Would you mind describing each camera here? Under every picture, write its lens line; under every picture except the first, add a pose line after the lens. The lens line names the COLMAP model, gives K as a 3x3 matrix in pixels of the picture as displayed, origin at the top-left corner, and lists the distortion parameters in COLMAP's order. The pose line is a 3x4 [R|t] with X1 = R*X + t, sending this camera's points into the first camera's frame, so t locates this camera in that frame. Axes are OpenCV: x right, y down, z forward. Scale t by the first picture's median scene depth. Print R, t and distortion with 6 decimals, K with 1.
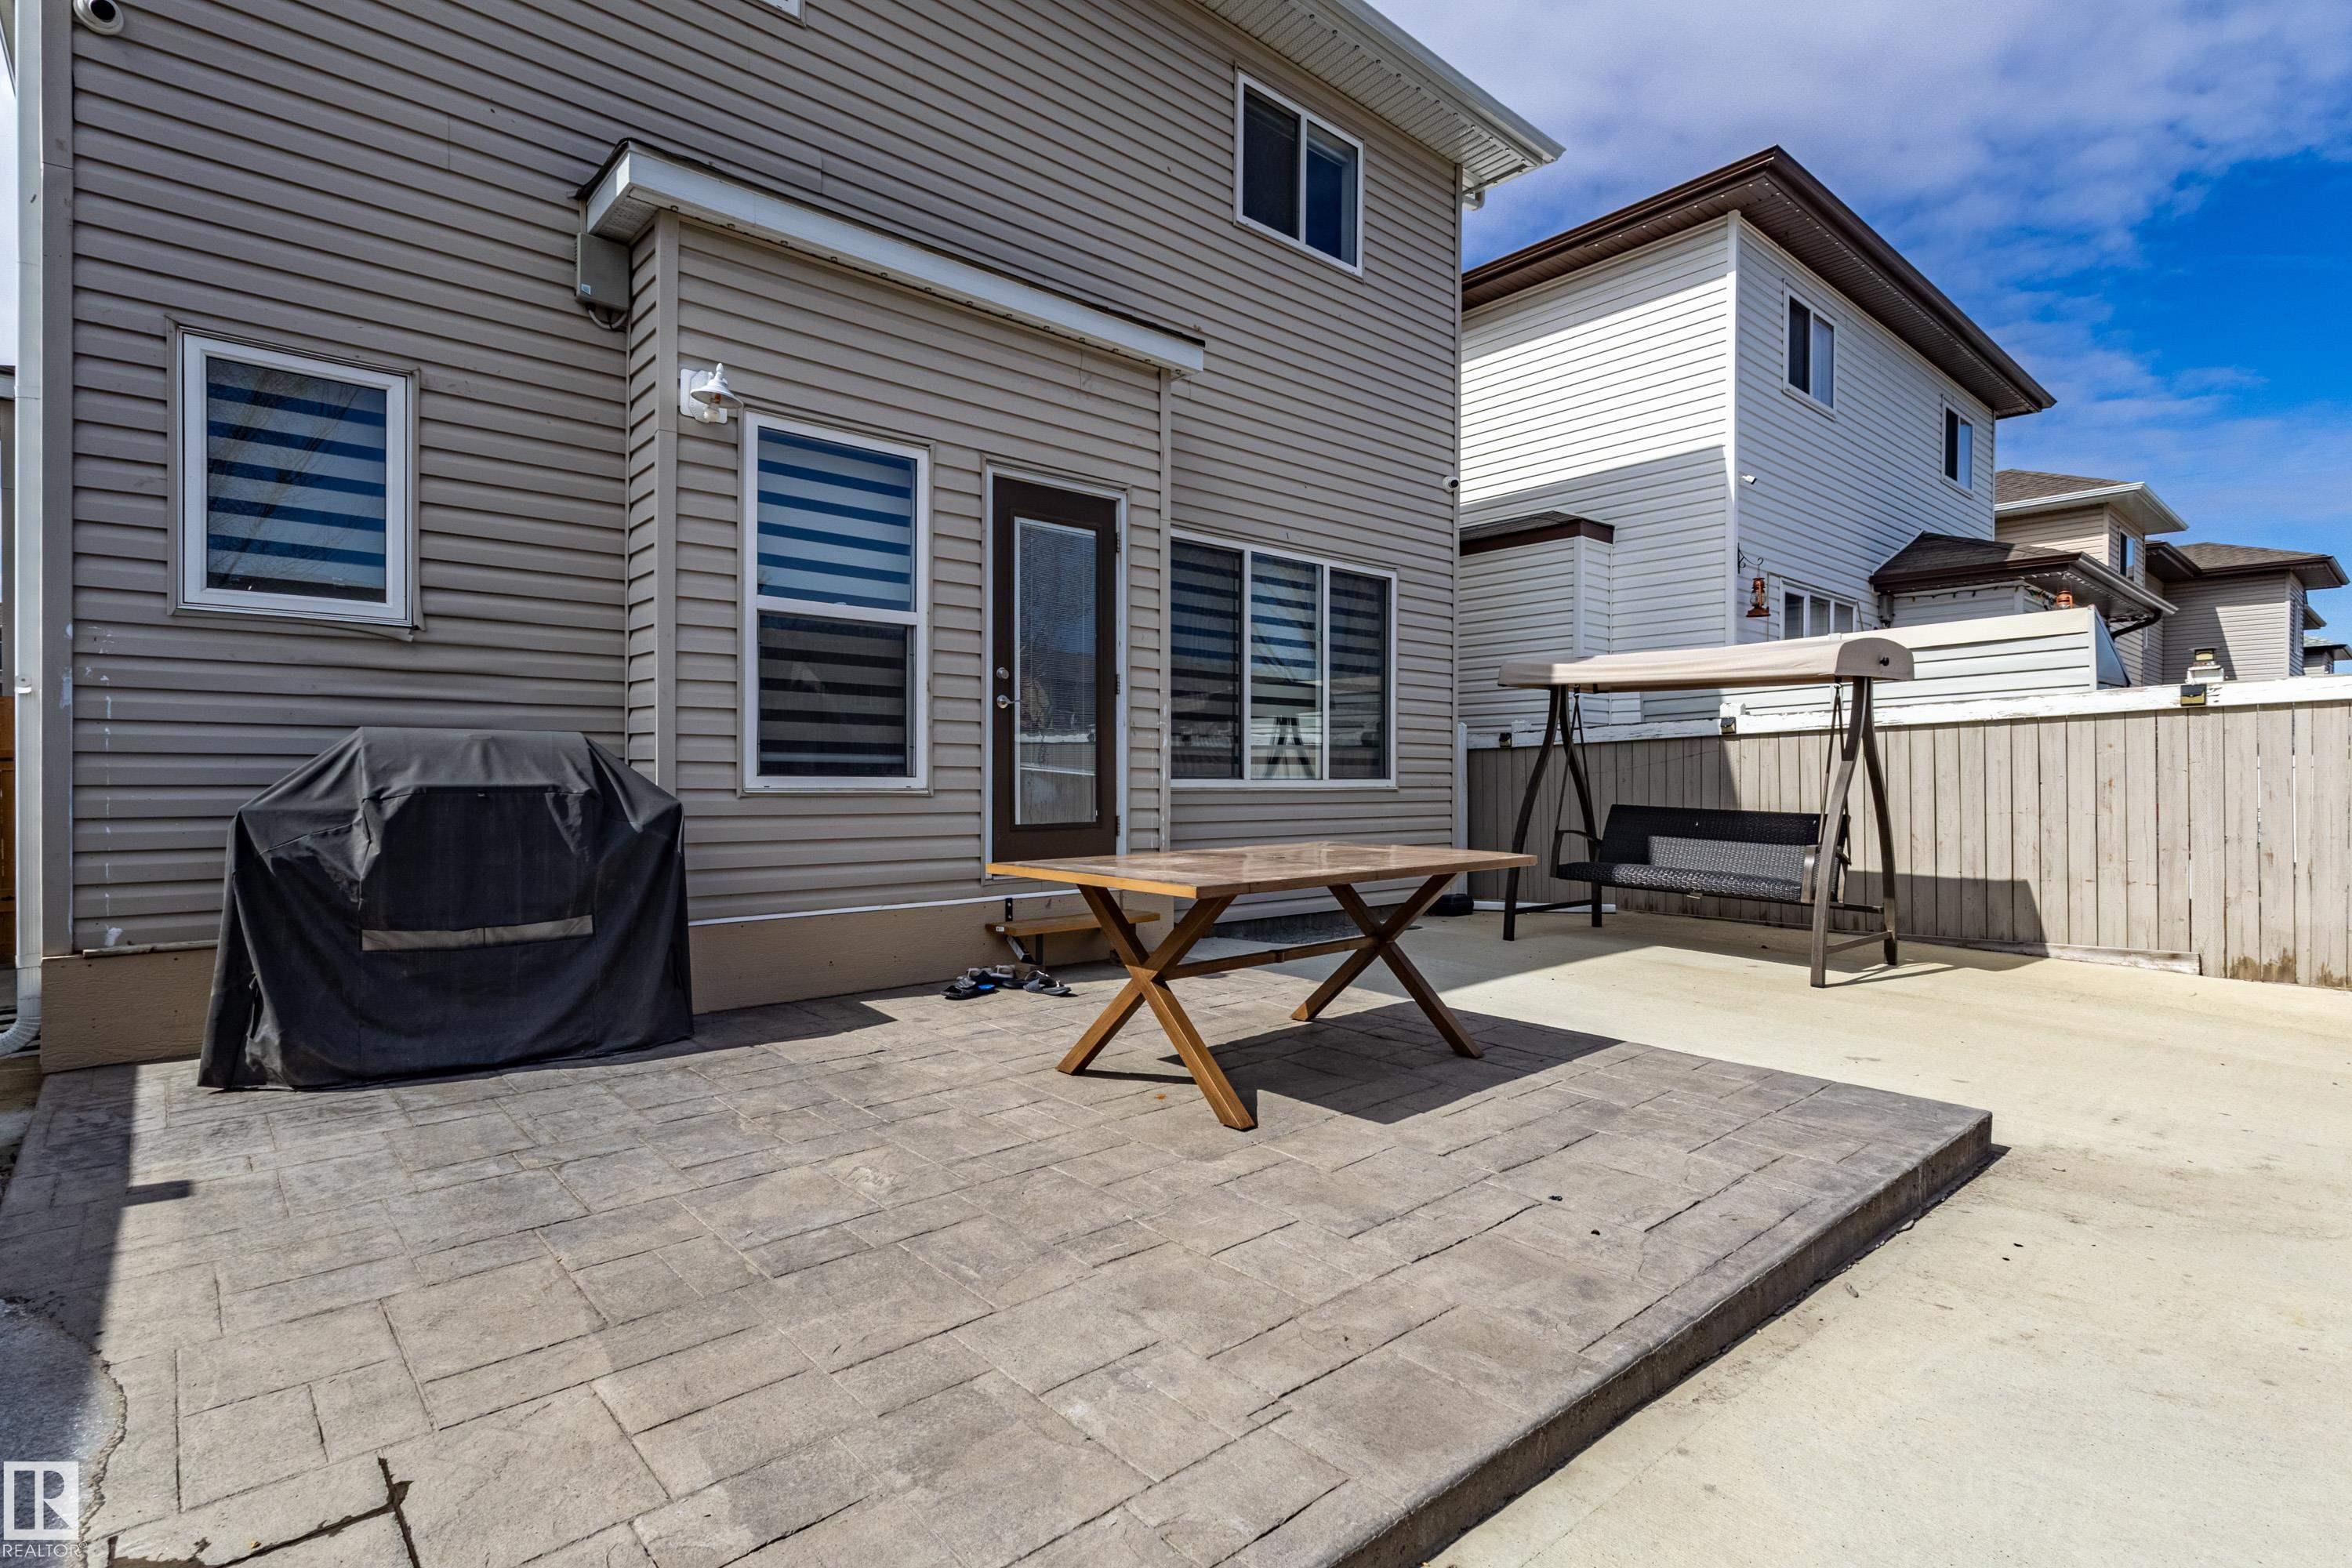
lens RADIAL K [[1073.5, 0, 1056.6], [0, 1073.5, 786.6], [0, 0, 1]] dist [-0.001536, 0.006195]
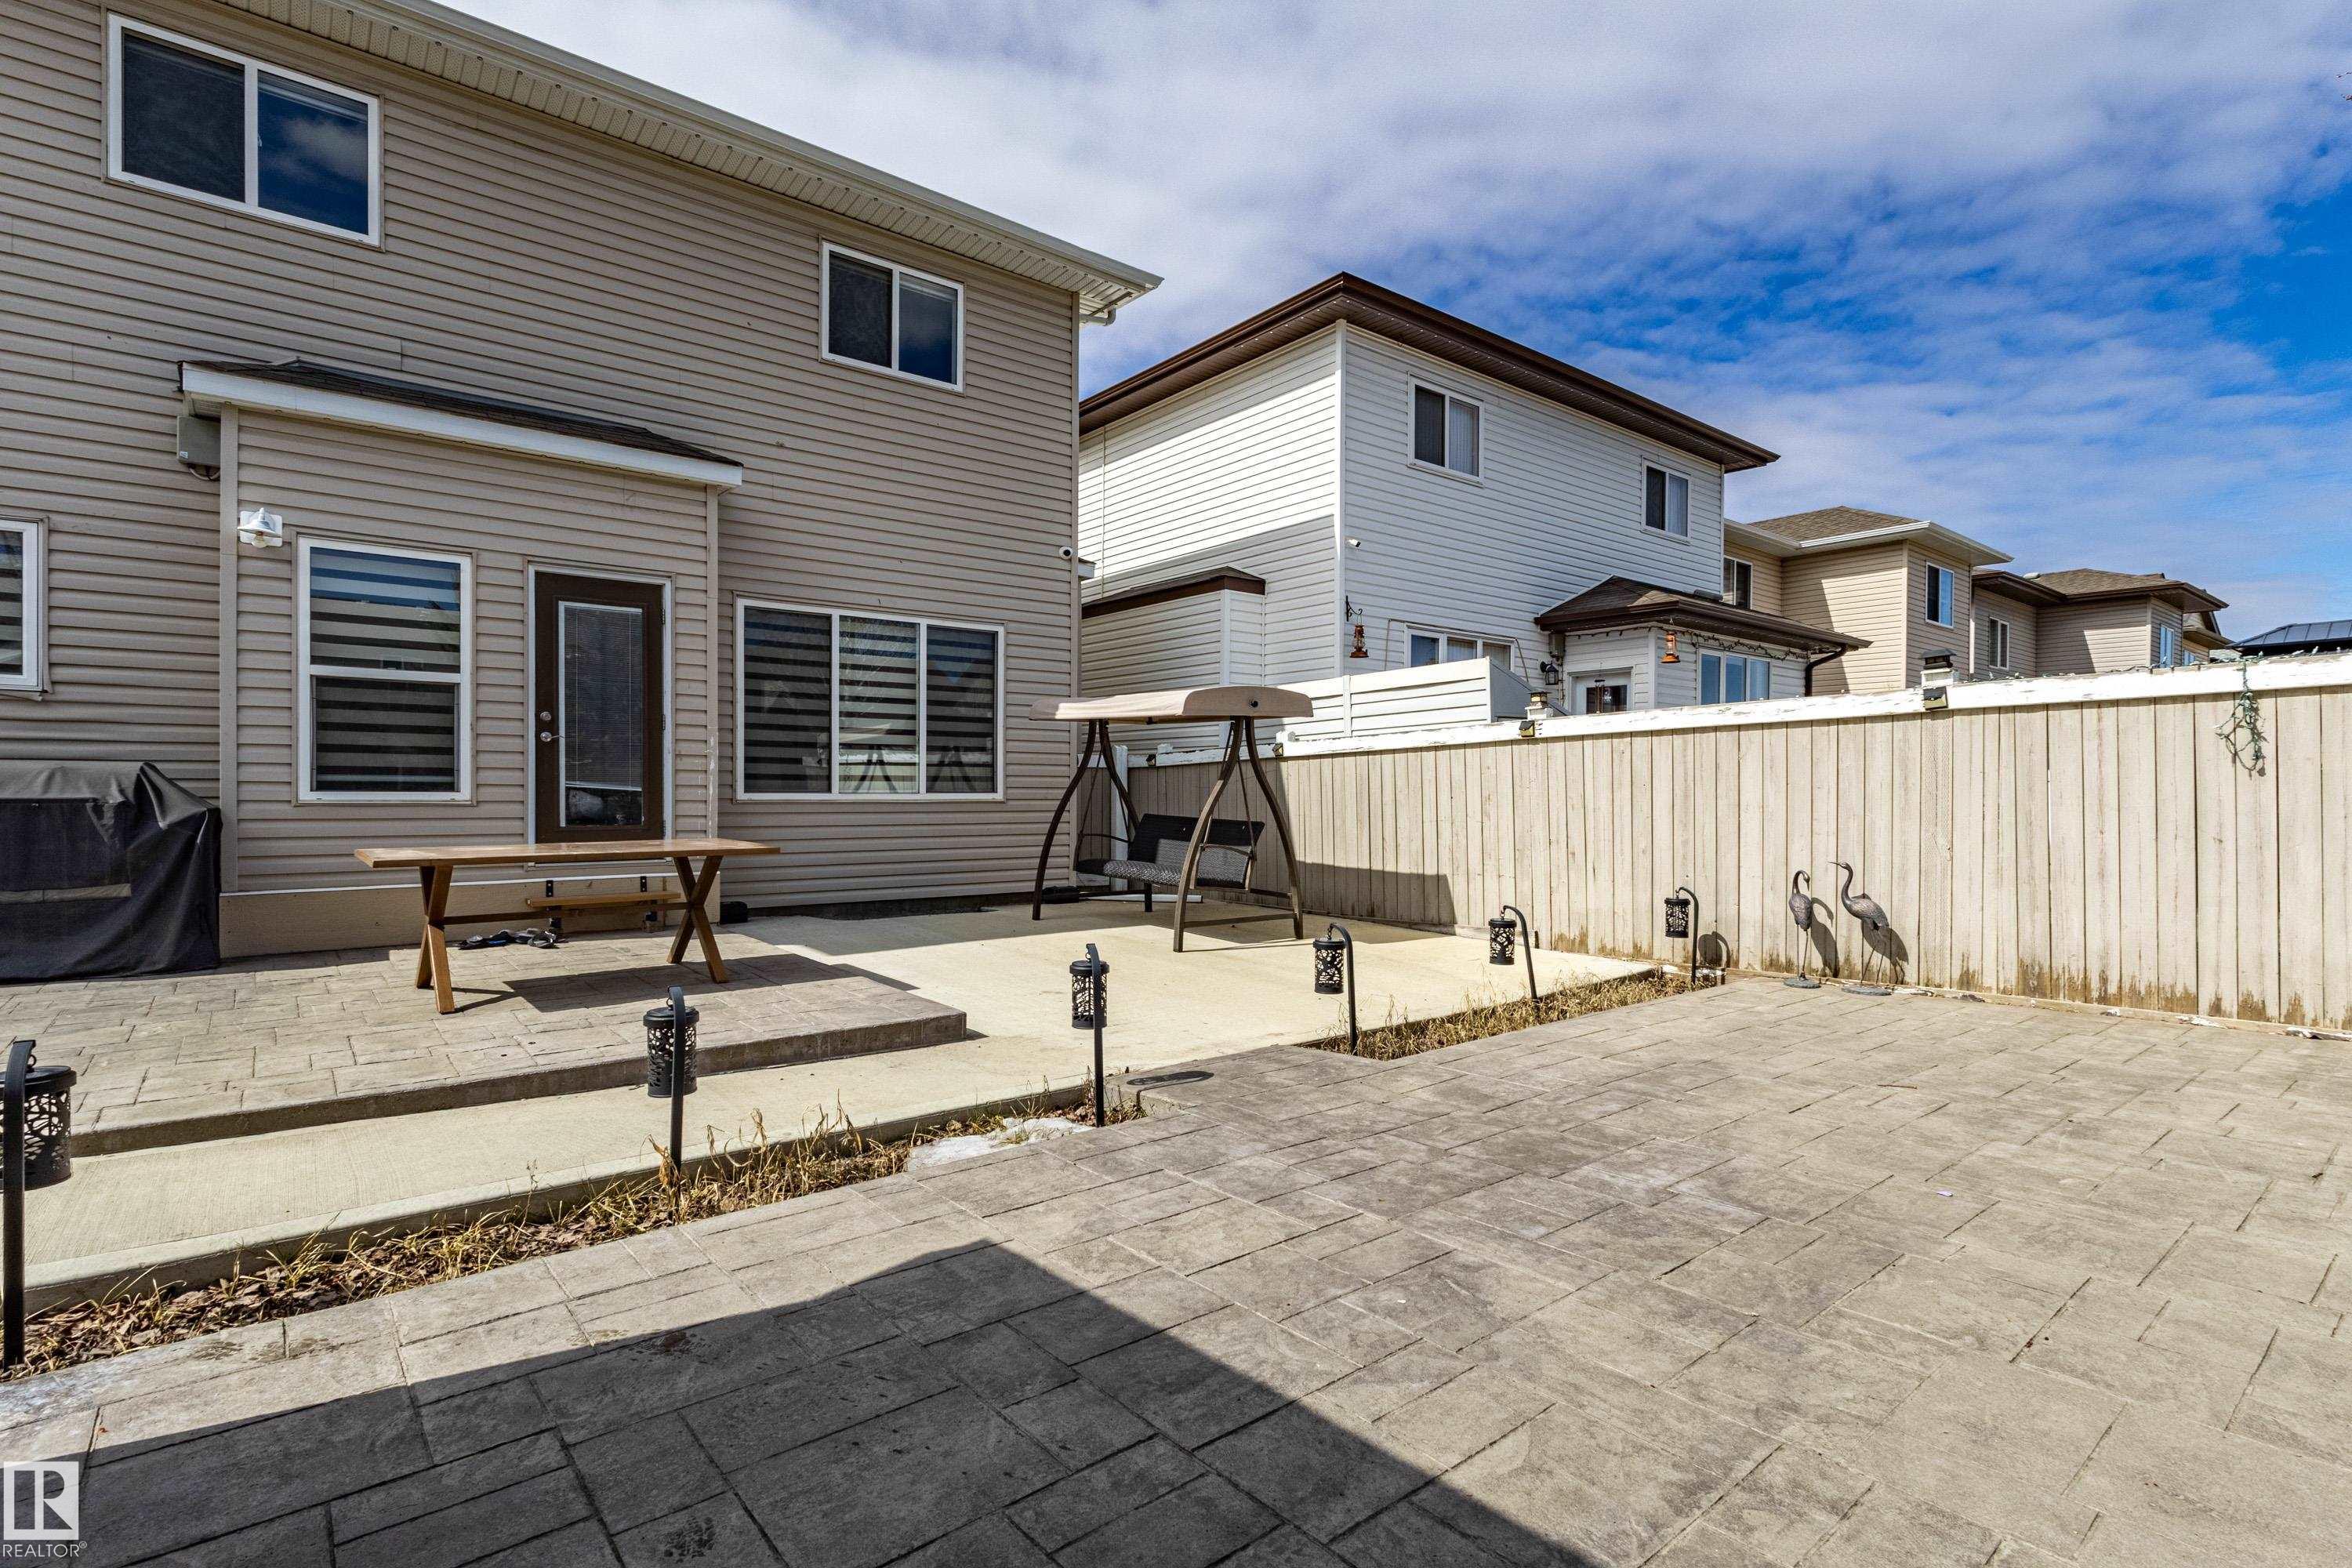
lens RADIAL K [[1058.3, 0, 1137.2], [0, 1058.3, 798.2], [0, 0, 1]] dist [0.004183, 0.000466]
pose [[0.999277, 0.001789, -0.037978, 0.681125], [-0.001735, 0.999997, 0.001431, -0.003671], [0.037980, -0.001364, 0.999278, -0.289260]]
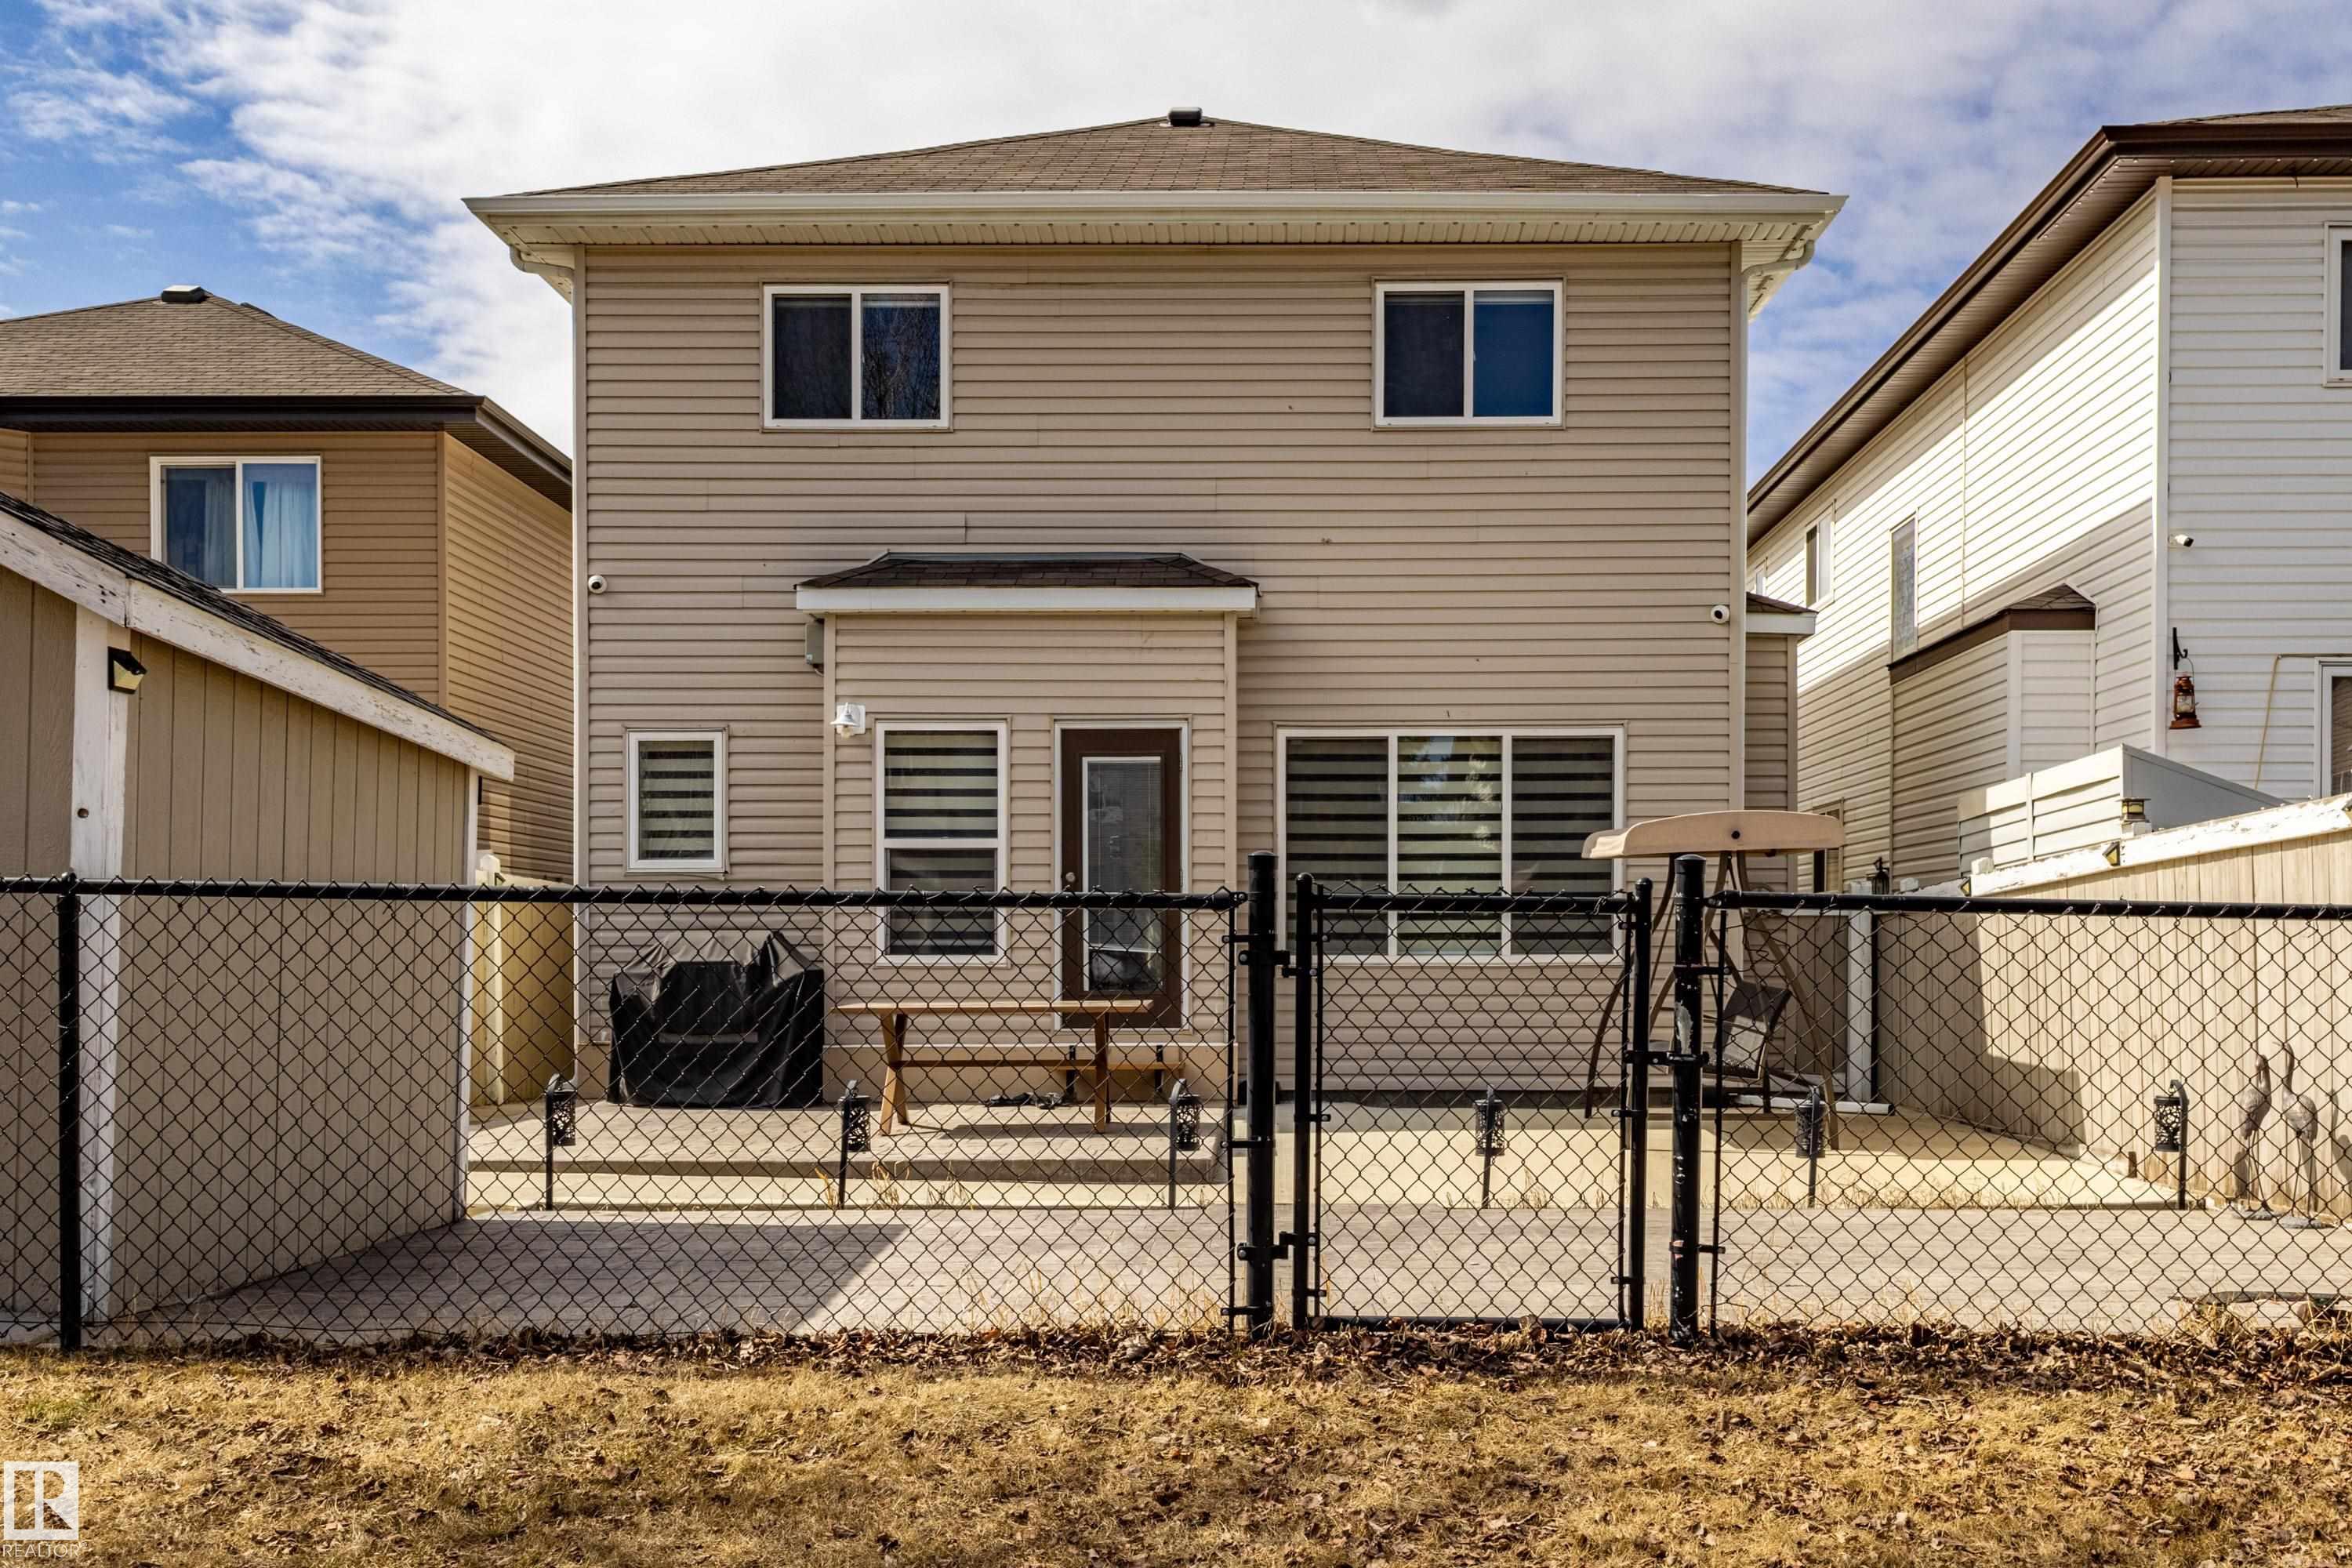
lens RADIAL K [[2517.8, 0, 1385.5], [0, 2517.8, 988.0], [0, 0, 1]] dist [0.006283, -0.025121]
pose [[0.745464, 0.004119, -0.666534, 2.097900], [-0.000751, 0.999985, 0.005341, 0.013999], [0.666546, -0.003481, 0.745456, -0.964815]]
